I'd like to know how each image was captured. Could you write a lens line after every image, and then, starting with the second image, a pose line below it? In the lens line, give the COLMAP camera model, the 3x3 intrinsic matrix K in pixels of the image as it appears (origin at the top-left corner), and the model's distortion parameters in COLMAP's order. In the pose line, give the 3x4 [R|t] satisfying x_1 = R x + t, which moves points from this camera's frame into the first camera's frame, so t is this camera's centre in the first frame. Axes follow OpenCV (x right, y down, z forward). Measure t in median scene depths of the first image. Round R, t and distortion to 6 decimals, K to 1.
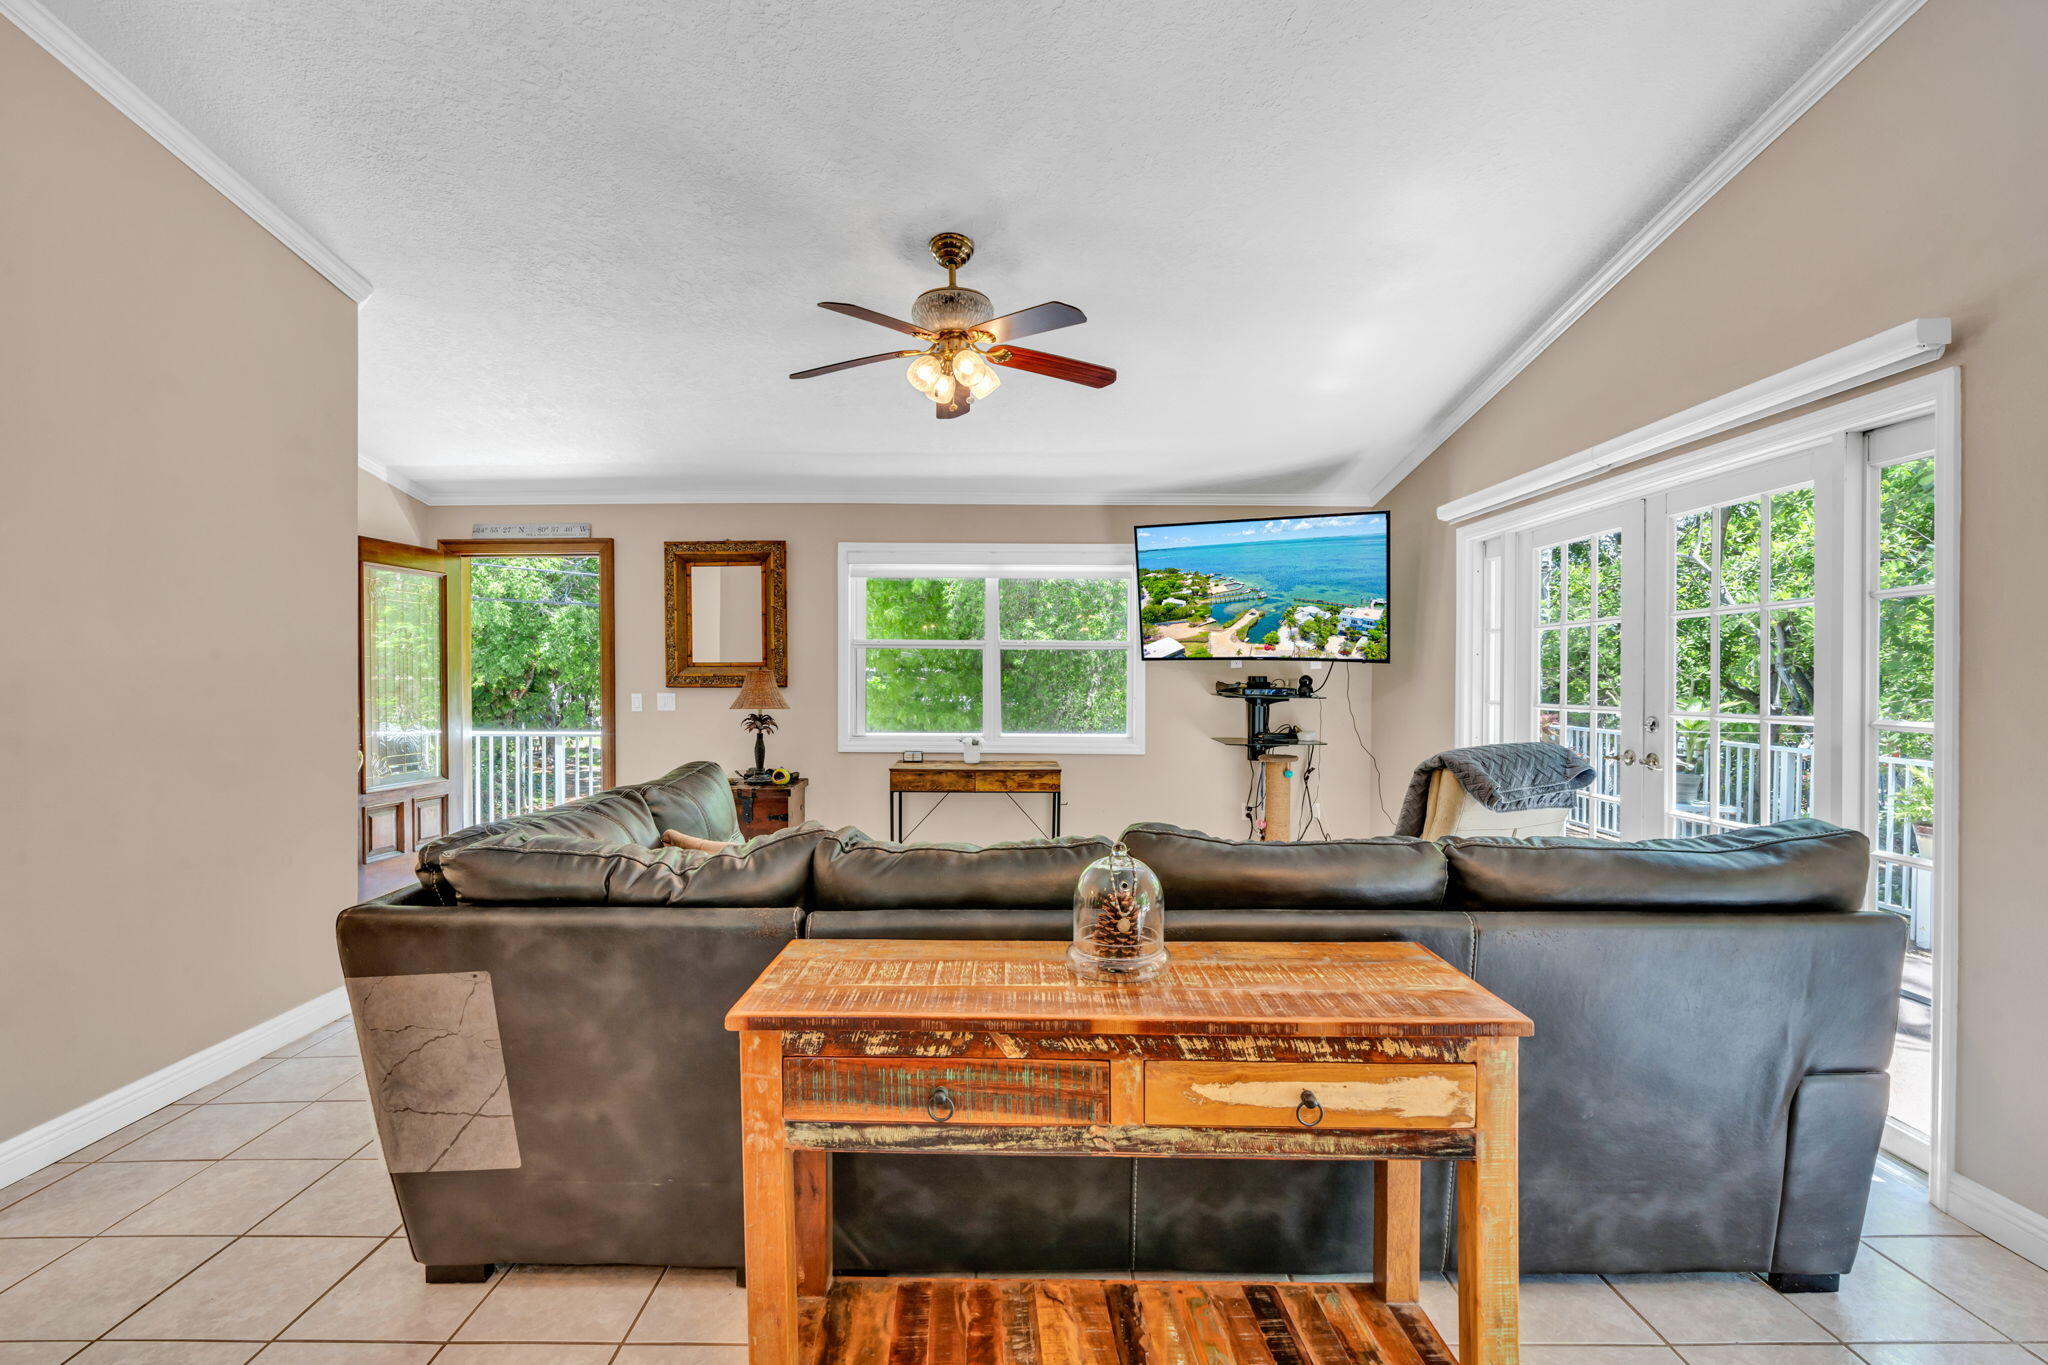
lens RADIAL K [[906.1, 0, 996.0], [0, 906.1, 684.1], [0, 0, 1]] dist [-0.010668, -0.000096]
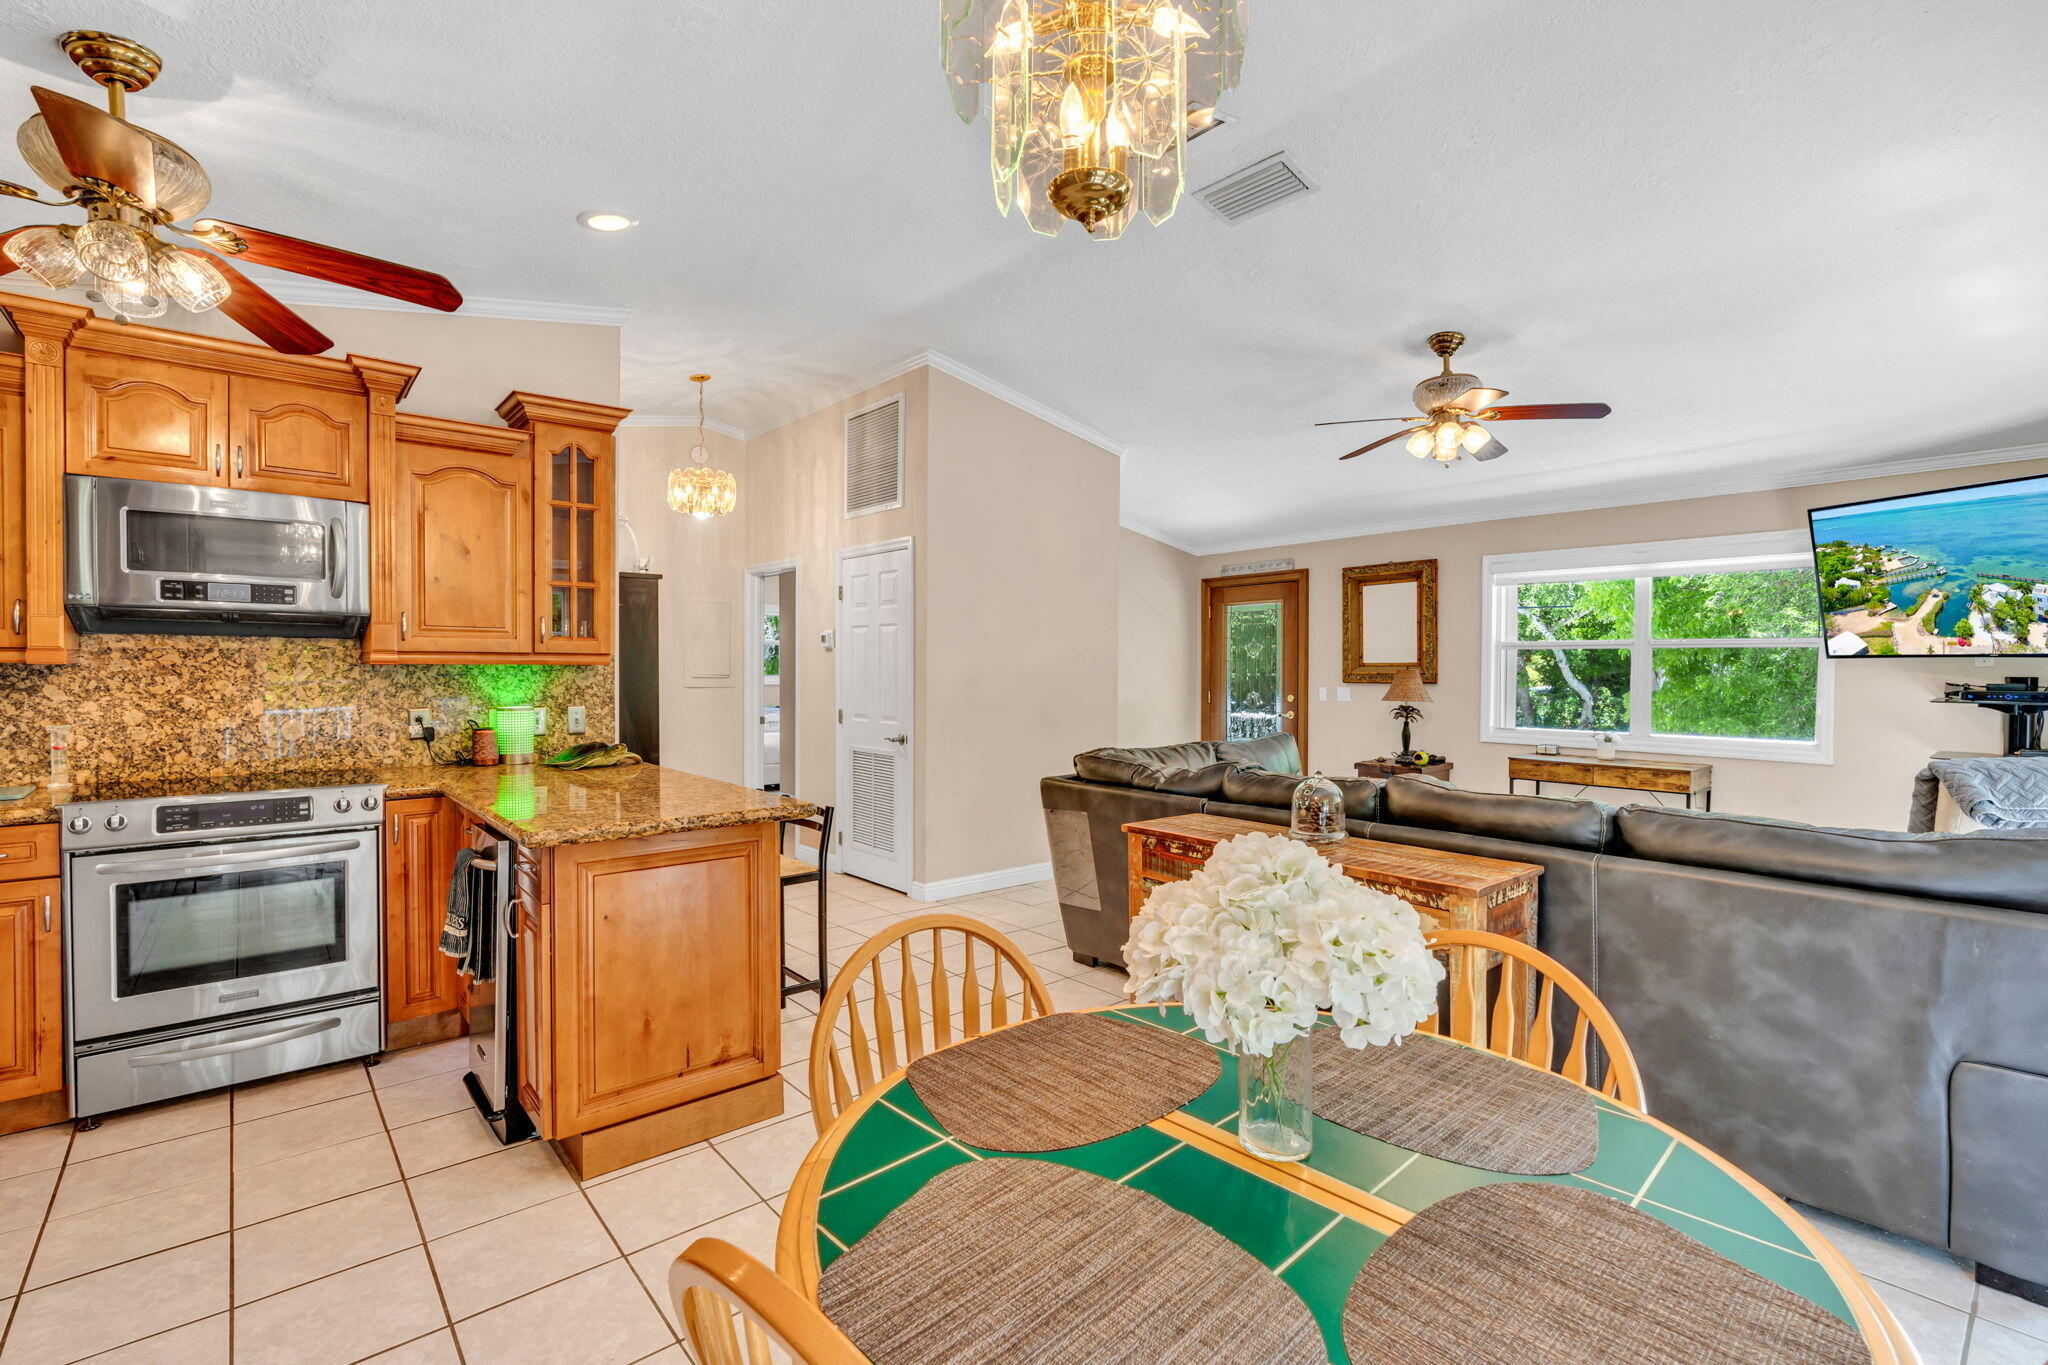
lens RADIAL K [[932.7, 0, 1029.5], [0, 932.7, 686.6], [0, 0, 1]] dist [-0.016694, 0.006286]
pose [[0.647251, 0.014504, -0.762139, 0.352222], [-0.009210, 0.999895, 0.011207, -0.001401], [0.762221, -0.000234, 0.647316, -0.184664]]
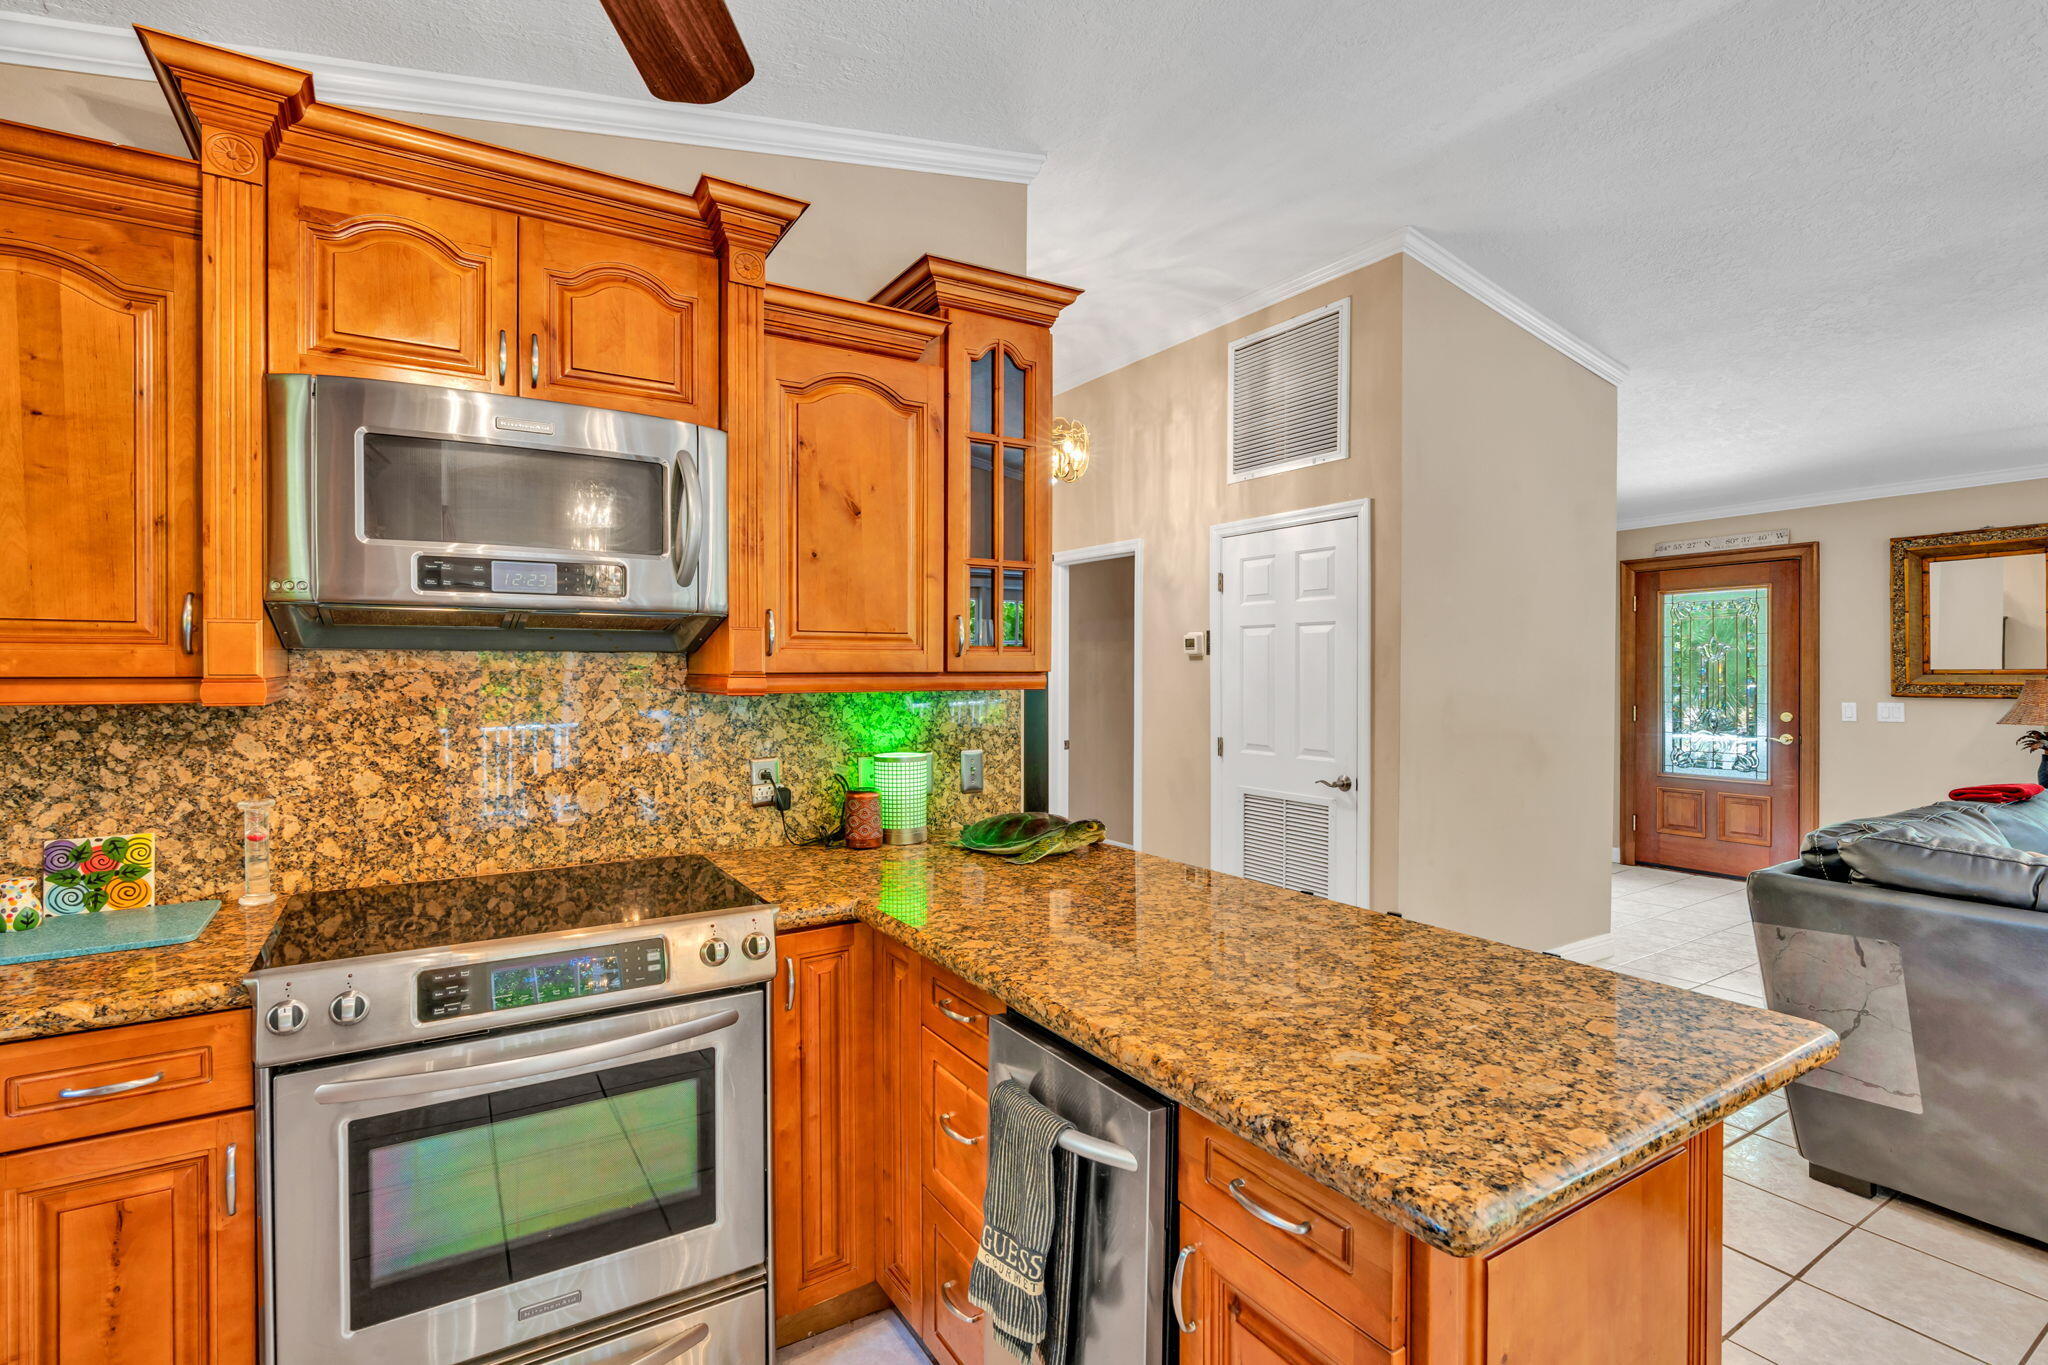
lens RADIAL K [[944.7, 0, 1079.8], [0, 944.7, 677.0], [0, 0, 1]] dist [-0.014406, 0.005825]
pose [[0.568508, 0.002174, -0.822675, -0.051396], [-0.002871, 0.999996, 0.000659, -0.014917], [0.822673, 0.001987, 0.568512, -0.222992]]
